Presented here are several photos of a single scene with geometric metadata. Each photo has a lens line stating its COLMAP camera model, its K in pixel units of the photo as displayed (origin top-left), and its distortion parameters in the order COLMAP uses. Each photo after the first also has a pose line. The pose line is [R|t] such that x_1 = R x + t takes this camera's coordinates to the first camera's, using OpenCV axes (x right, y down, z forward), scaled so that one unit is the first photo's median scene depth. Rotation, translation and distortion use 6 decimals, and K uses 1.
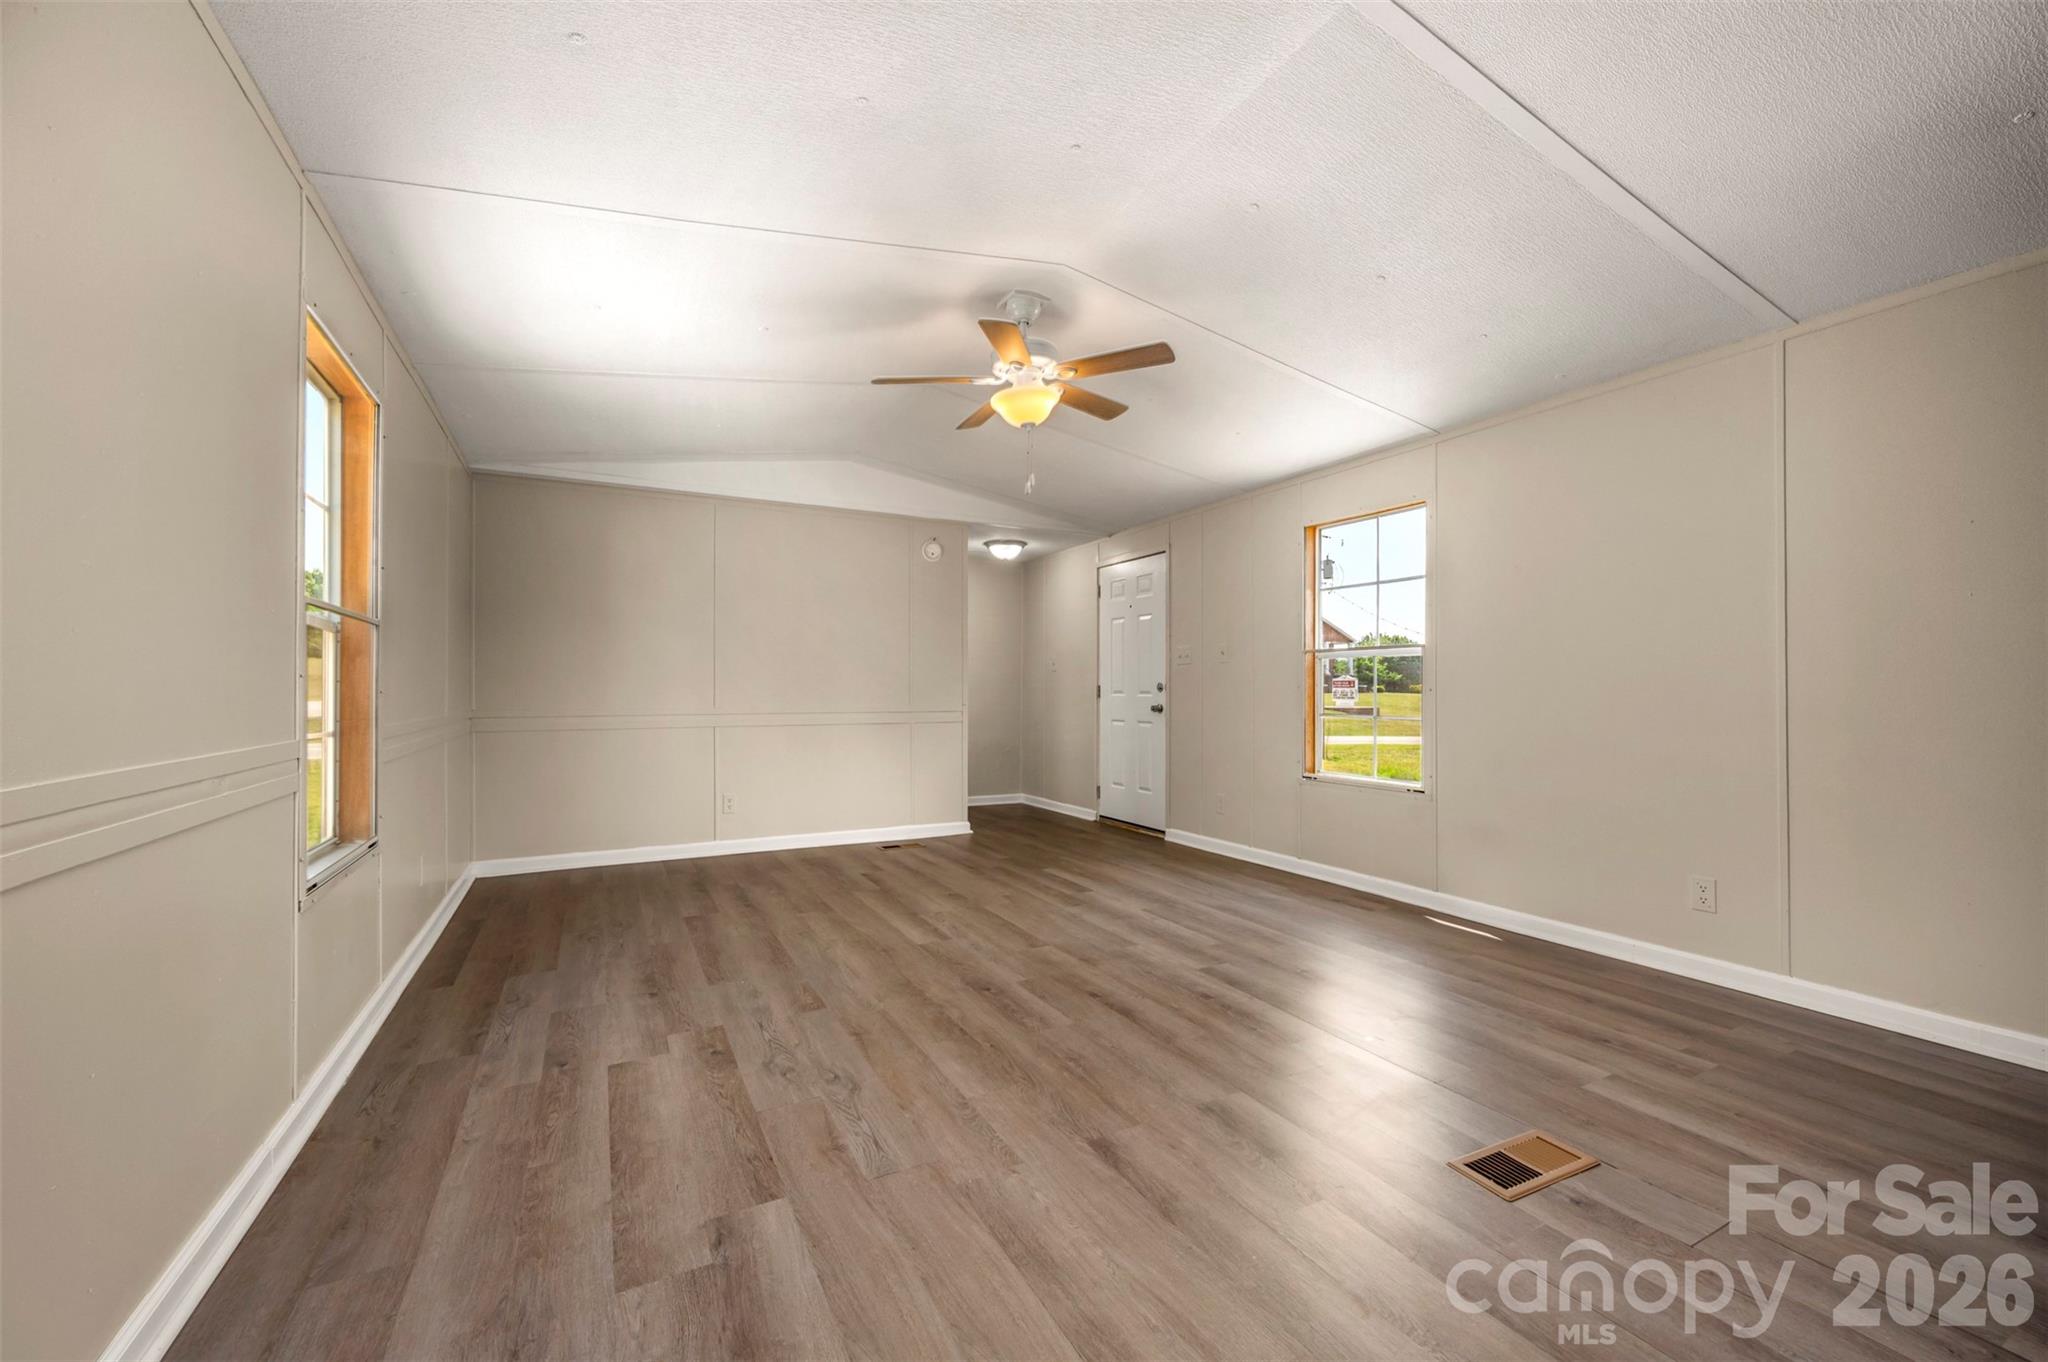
lens RADIAL K [[821.9, 0, 1035.7], [0, 821.9, 695.4], [0, 0, 1]] dist [-0.000838, -0.000012]
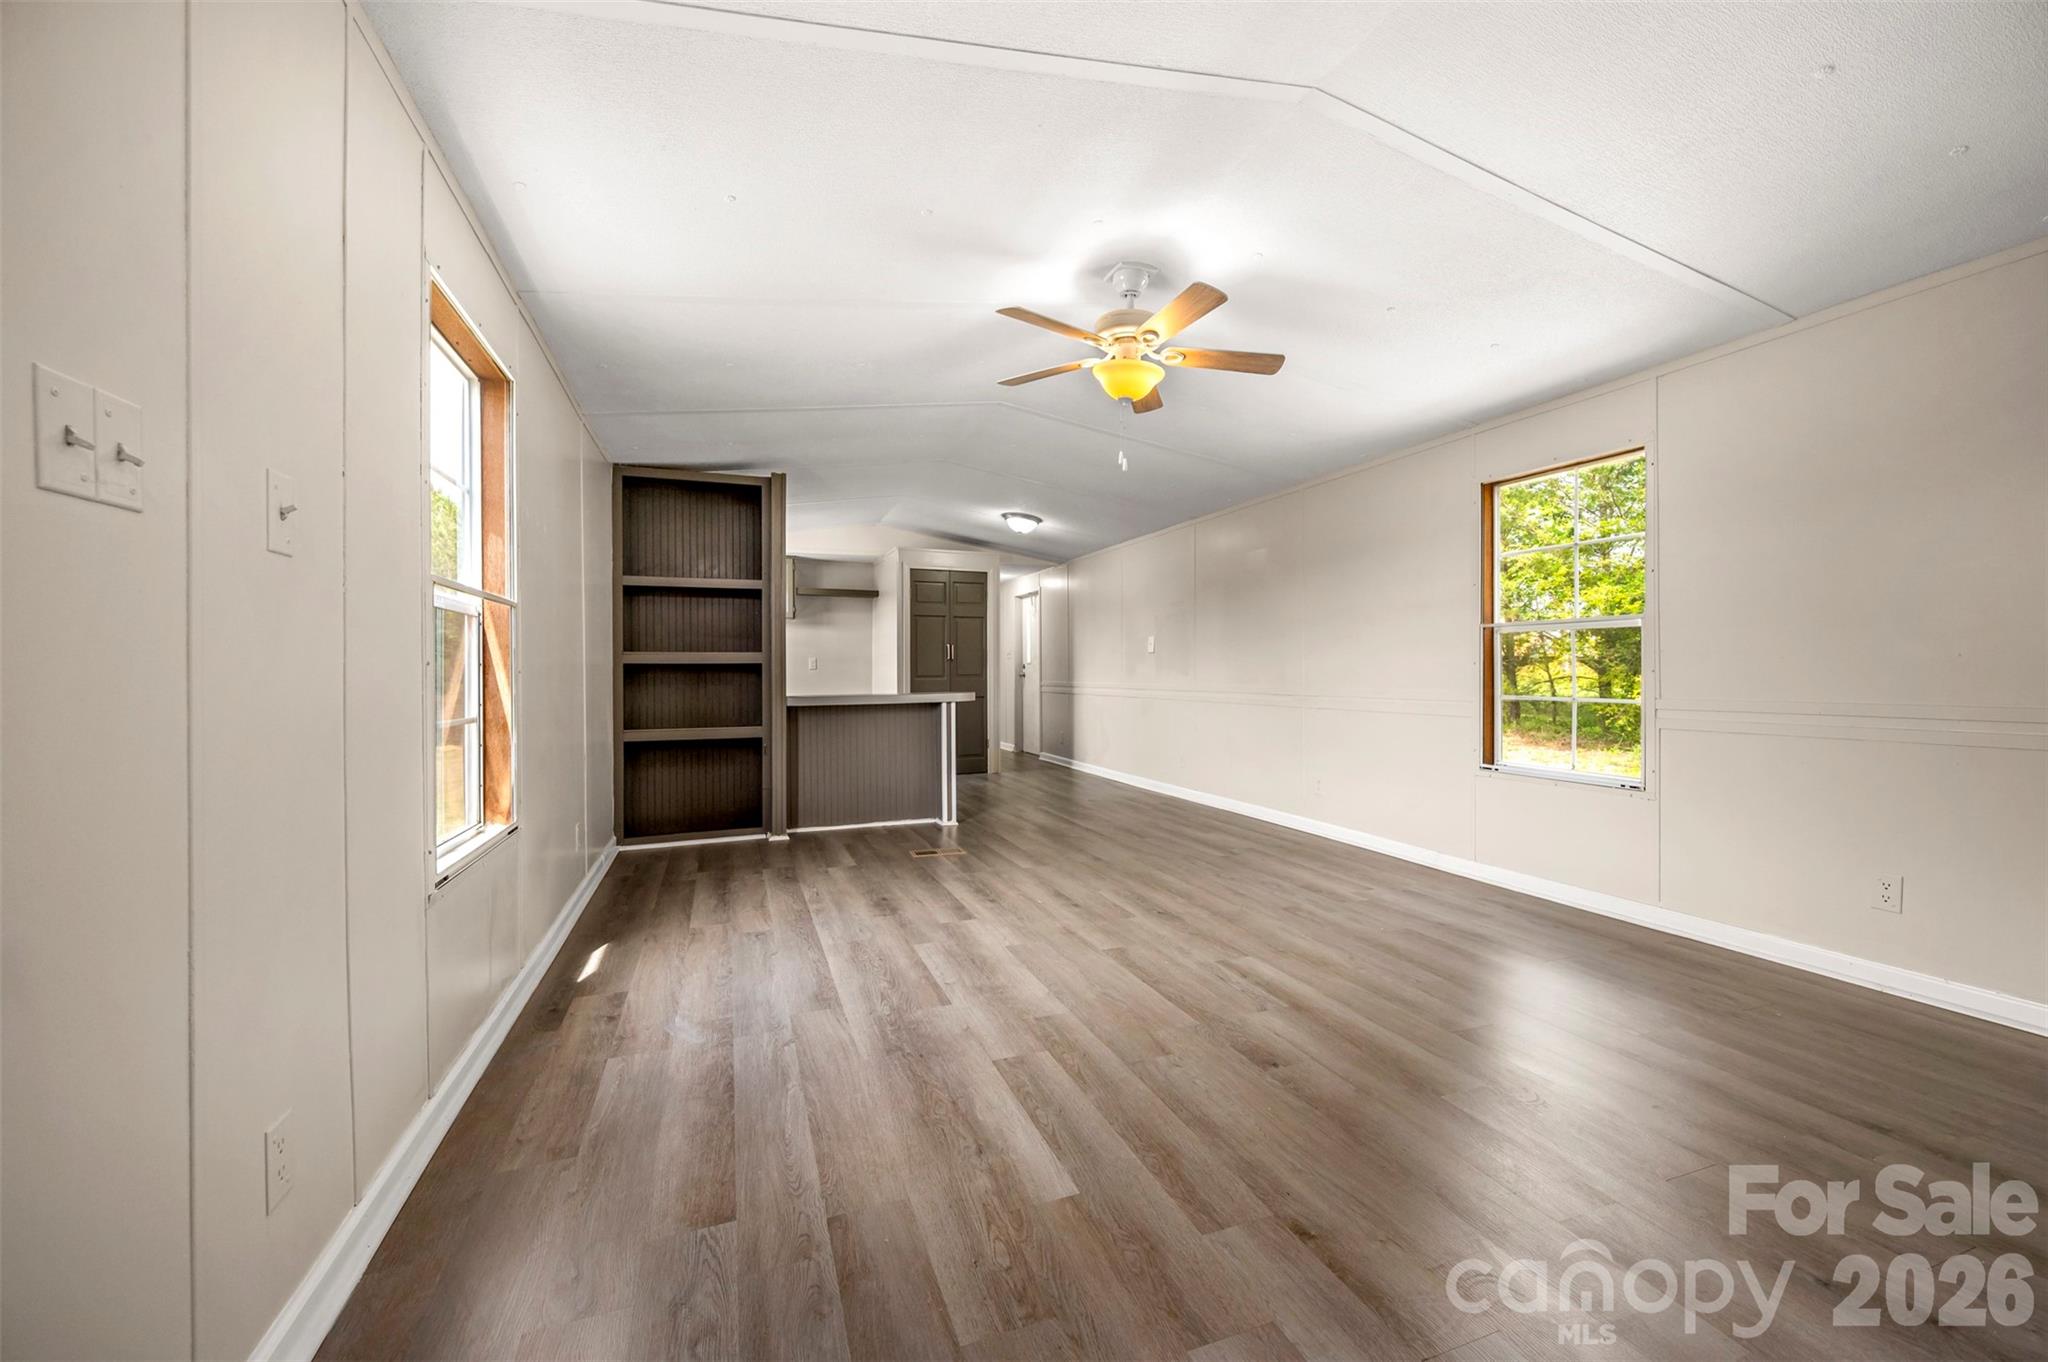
lens RADIAL K [[821.9, 0, 1035.7], [0, 821.9, 695.4], [0, 0, 1]] dist [-0.000838, -0.000012]
pose [[-0.991825, -0.001885, 0.127588, -0.027229], [0.002339, 0.999454, 0.032944, -0.008755], [-0.127580, 0.032973, -0.991280, 2.011593]]
